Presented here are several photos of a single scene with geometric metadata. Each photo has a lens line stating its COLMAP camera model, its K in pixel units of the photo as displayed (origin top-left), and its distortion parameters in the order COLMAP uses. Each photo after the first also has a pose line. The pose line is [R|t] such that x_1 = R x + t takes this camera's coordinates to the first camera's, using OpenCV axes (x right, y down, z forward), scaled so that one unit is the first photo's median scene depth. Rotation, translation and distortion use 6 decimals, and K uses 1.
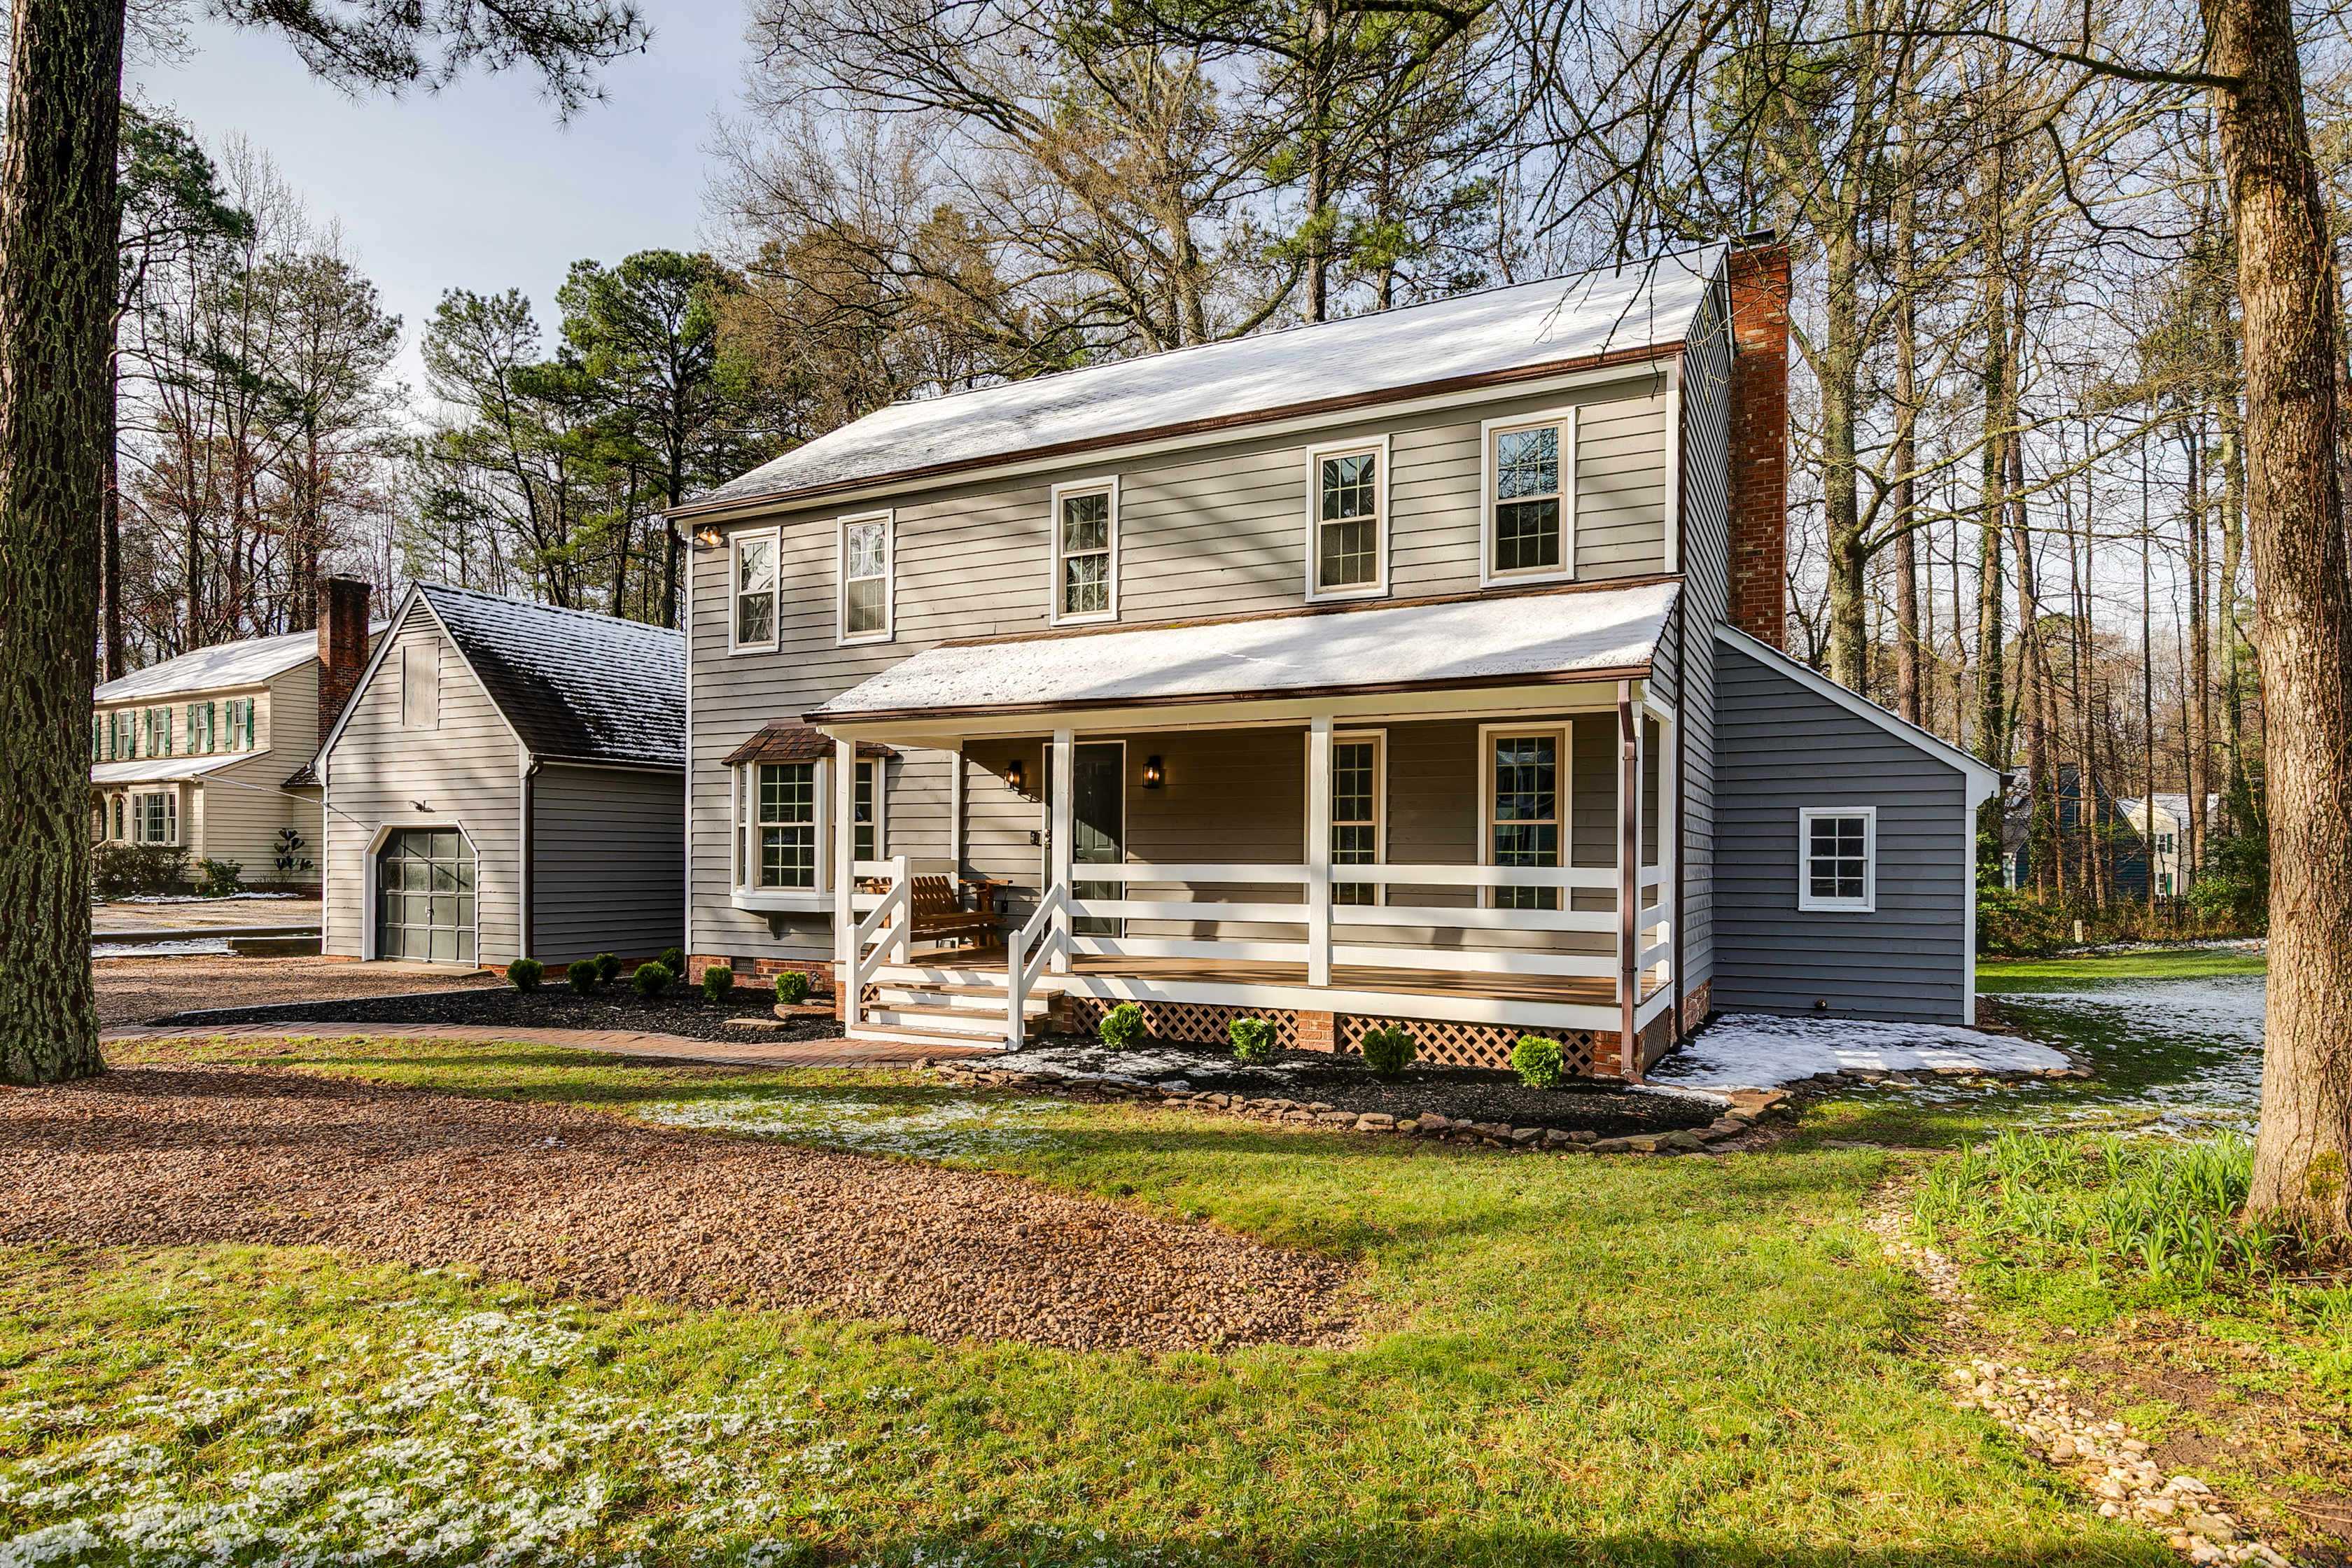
lens RADIAL K [[1259.6, 0, 1233.3], [0, 1259.6, 794.3], [0, 0, 1]] dist [-0.002731, -0.000410]
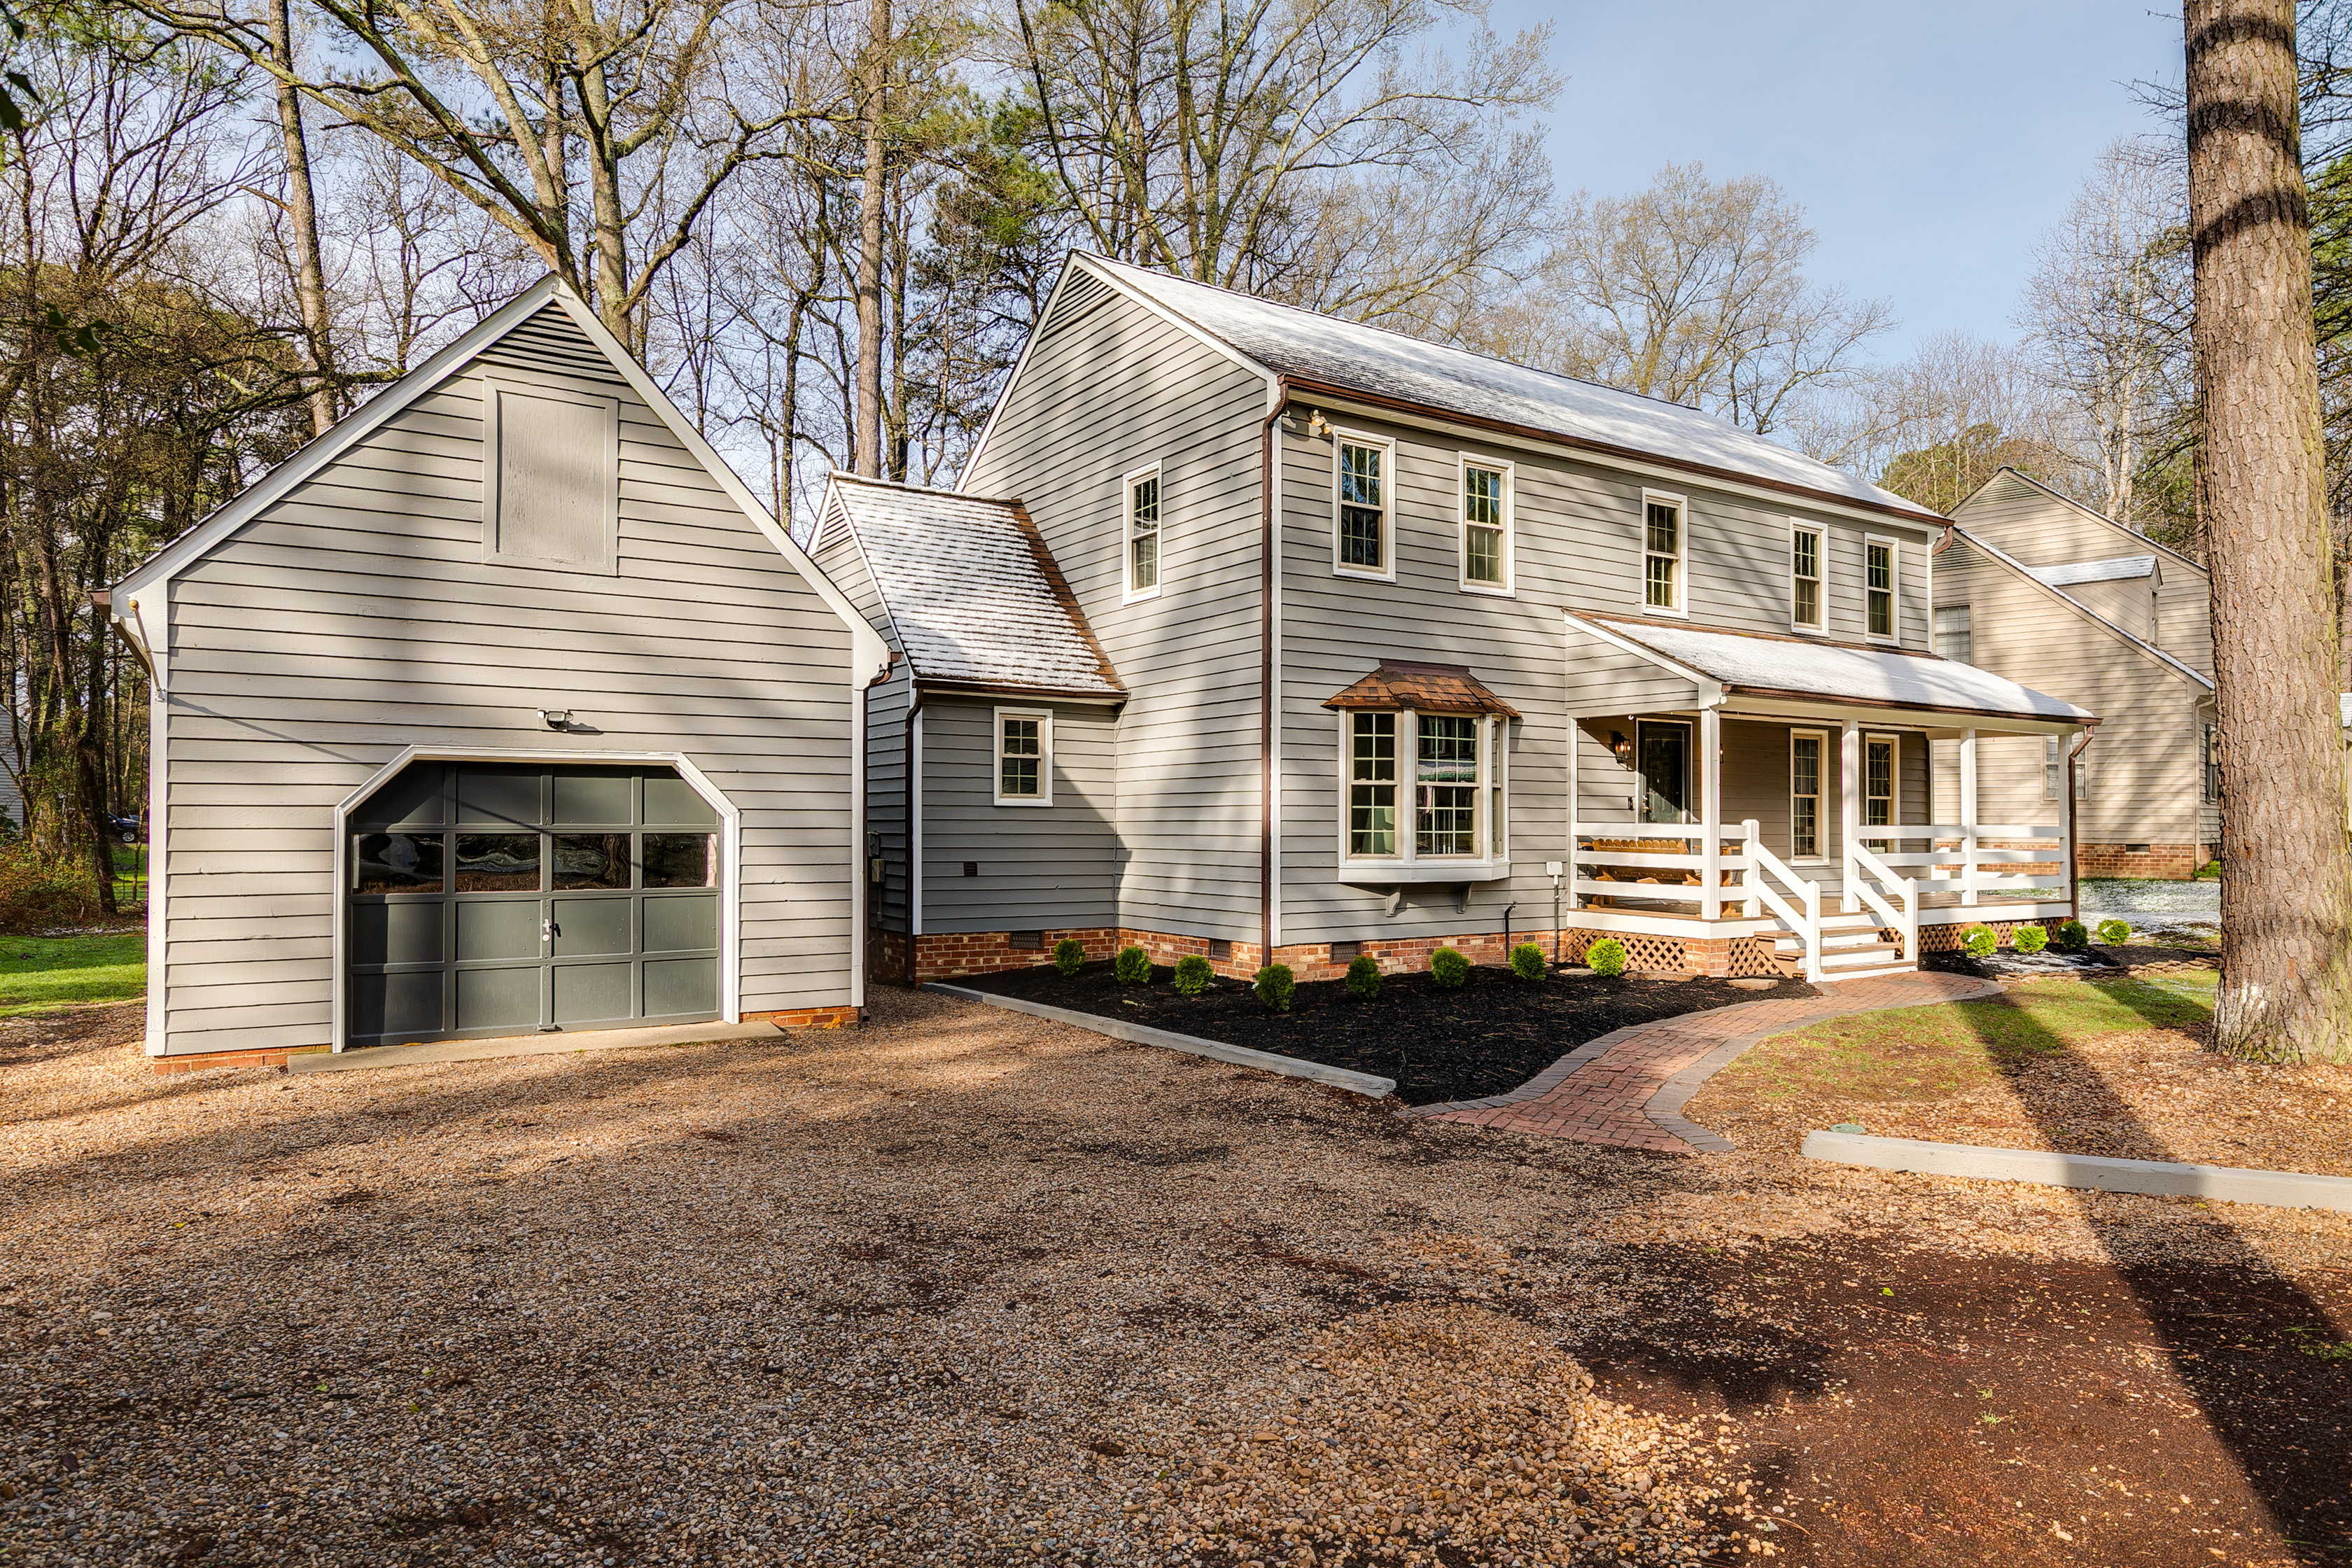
lens RADIAL K [[1424.4, 0, 1176.0], [0, 1424.4, 784.0], [0, 0, 1]] dist [-0.003180, -0.001800]
pose [[0.516627, 0.016570, 0.856050, -1.417582], [-0.045497, 0.998931, 0.008122, 0.025739], [-0.855001, -0.043144, 0.516829, 0.680299]]
